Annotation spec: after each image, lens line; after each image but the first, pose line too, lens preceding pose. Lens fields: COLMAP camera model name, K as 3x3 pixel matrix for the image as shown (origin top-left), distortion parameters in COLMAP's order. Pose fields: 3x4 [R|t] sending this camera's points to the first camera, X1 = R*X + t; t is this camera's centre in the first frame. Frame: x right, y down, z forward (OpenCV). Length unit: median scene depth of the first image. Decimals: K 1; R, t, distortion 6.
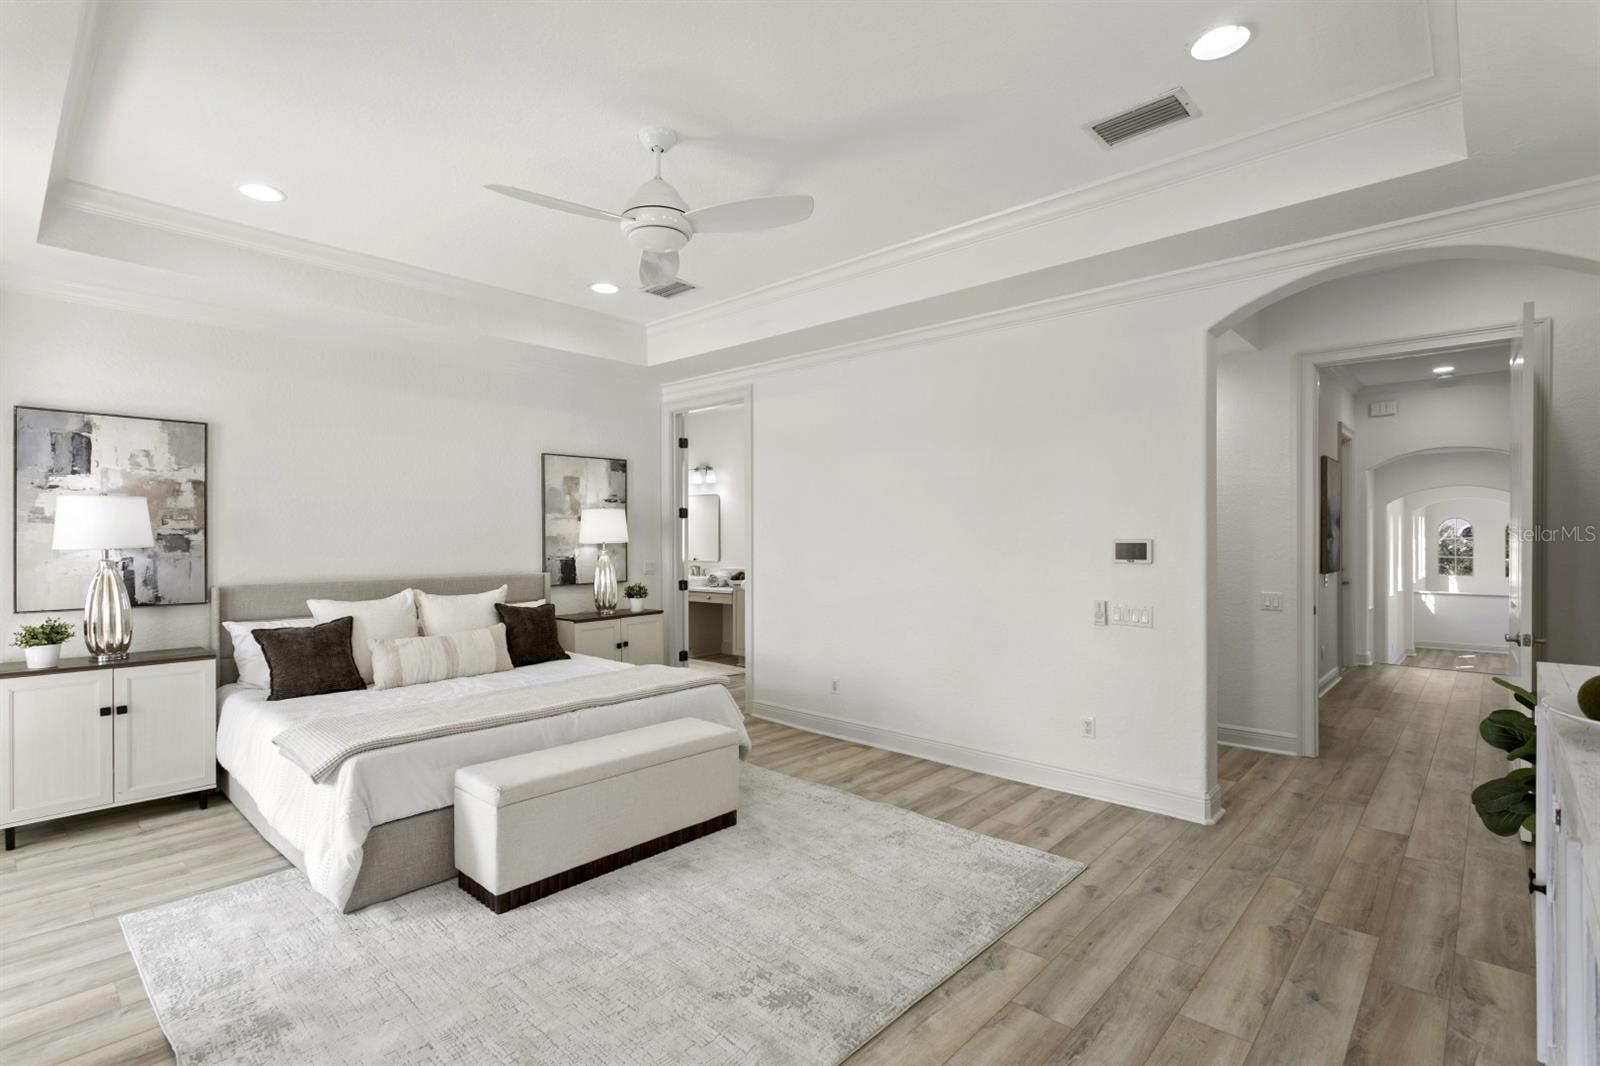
lens RADIAL K [[744.7, 0, 797.7], [0, 744.7, 533.9], [0, 0, 1]] dist [-0.003838, -0.000722]
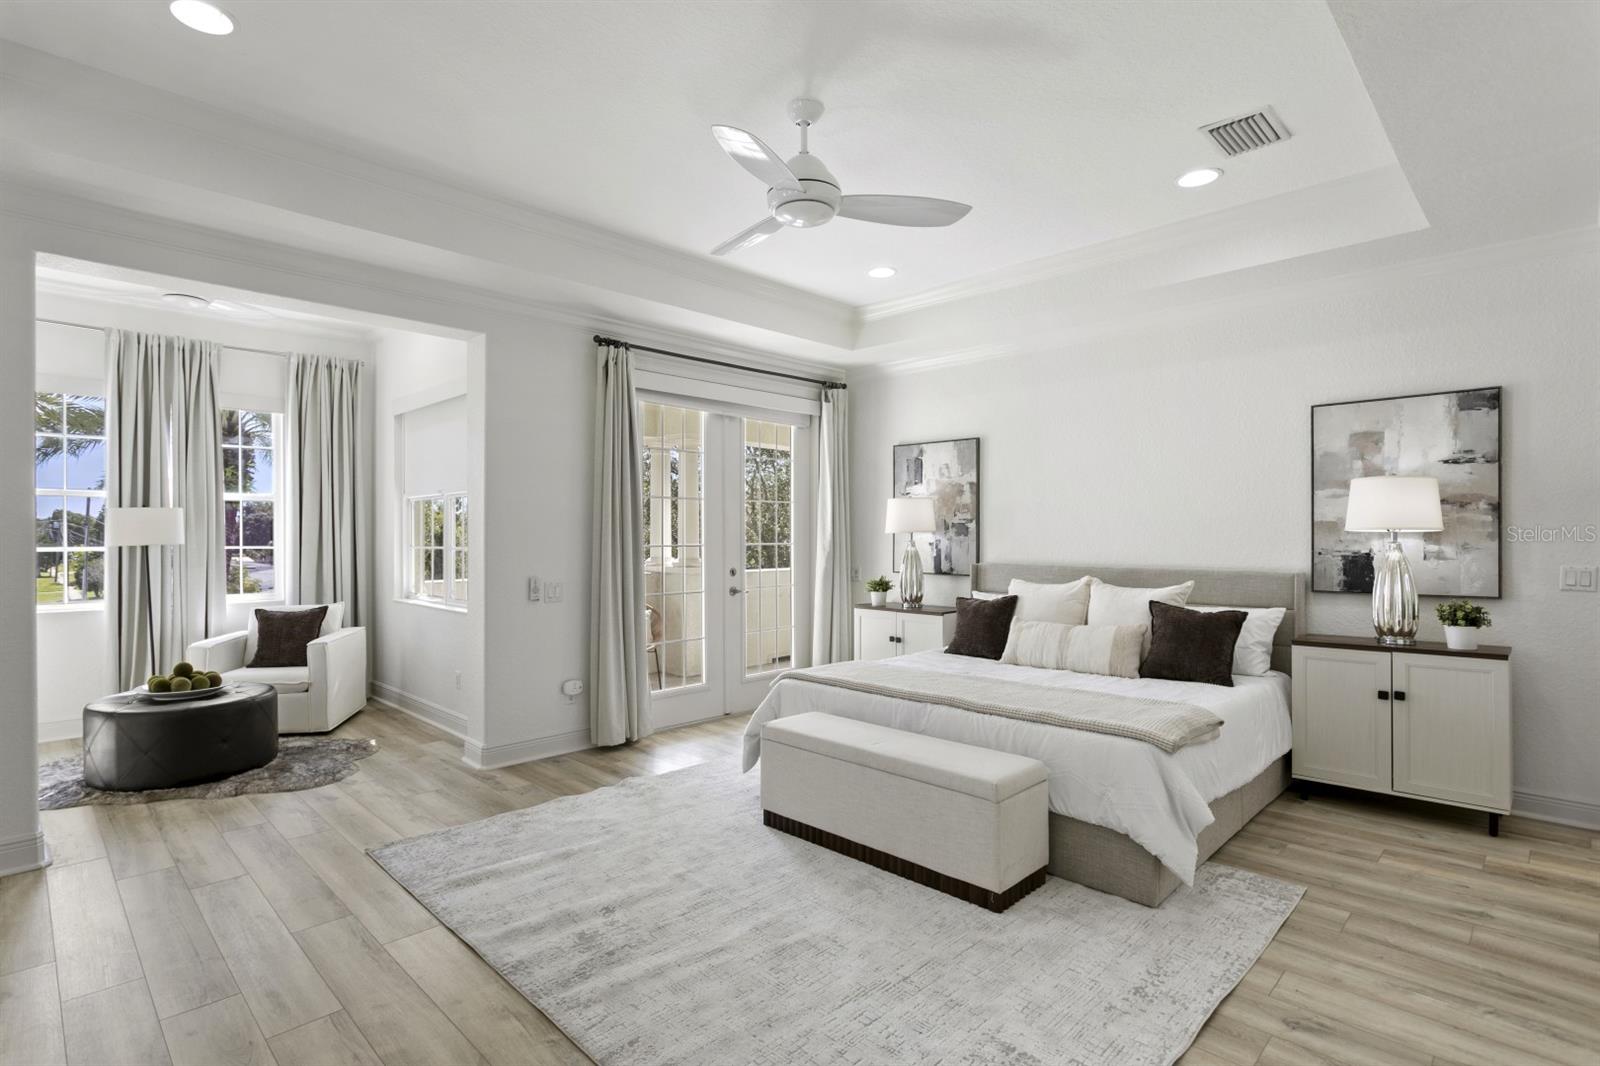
lens RADIAL K [[800.3, 0, 795.7], [0, 800.3, 531.5], [0, 0, 1]] dist [0.018076, 0.000134]
pose [[-0.030682, 0.005129, -0.999516, 0.644400], [0.010271, 0.999936, 0.004816, 0.005810], [0.999476, -0.010118, -0.030733, 0.743008]]
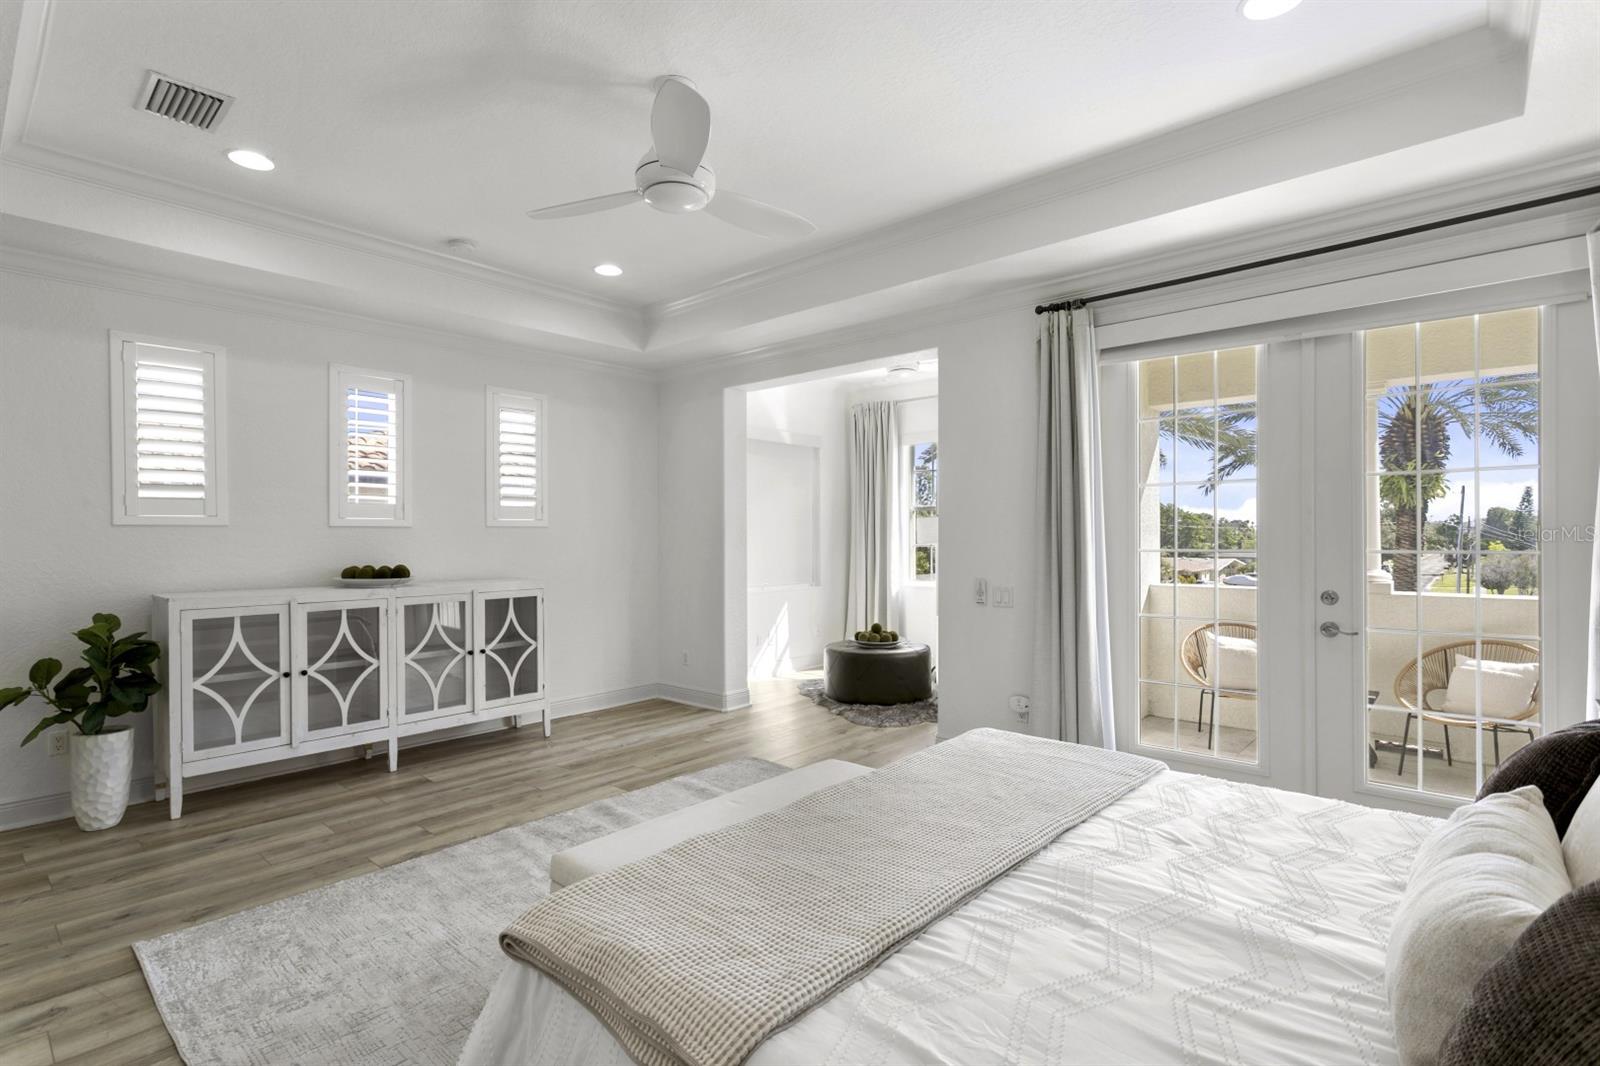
lens RADIAL K [[800.3, 0, 796.3], [0, 800.3, 542.4], [0, 0, 1]] dist [0.018076, 0.000134]
pose [[-0.999629, 0.006817, -0.026371, -0.221901], [0.006989, 0.999955, -0.006418, 0.027763], [0.026326, -0.006600, -0.999632, 1.459054]]
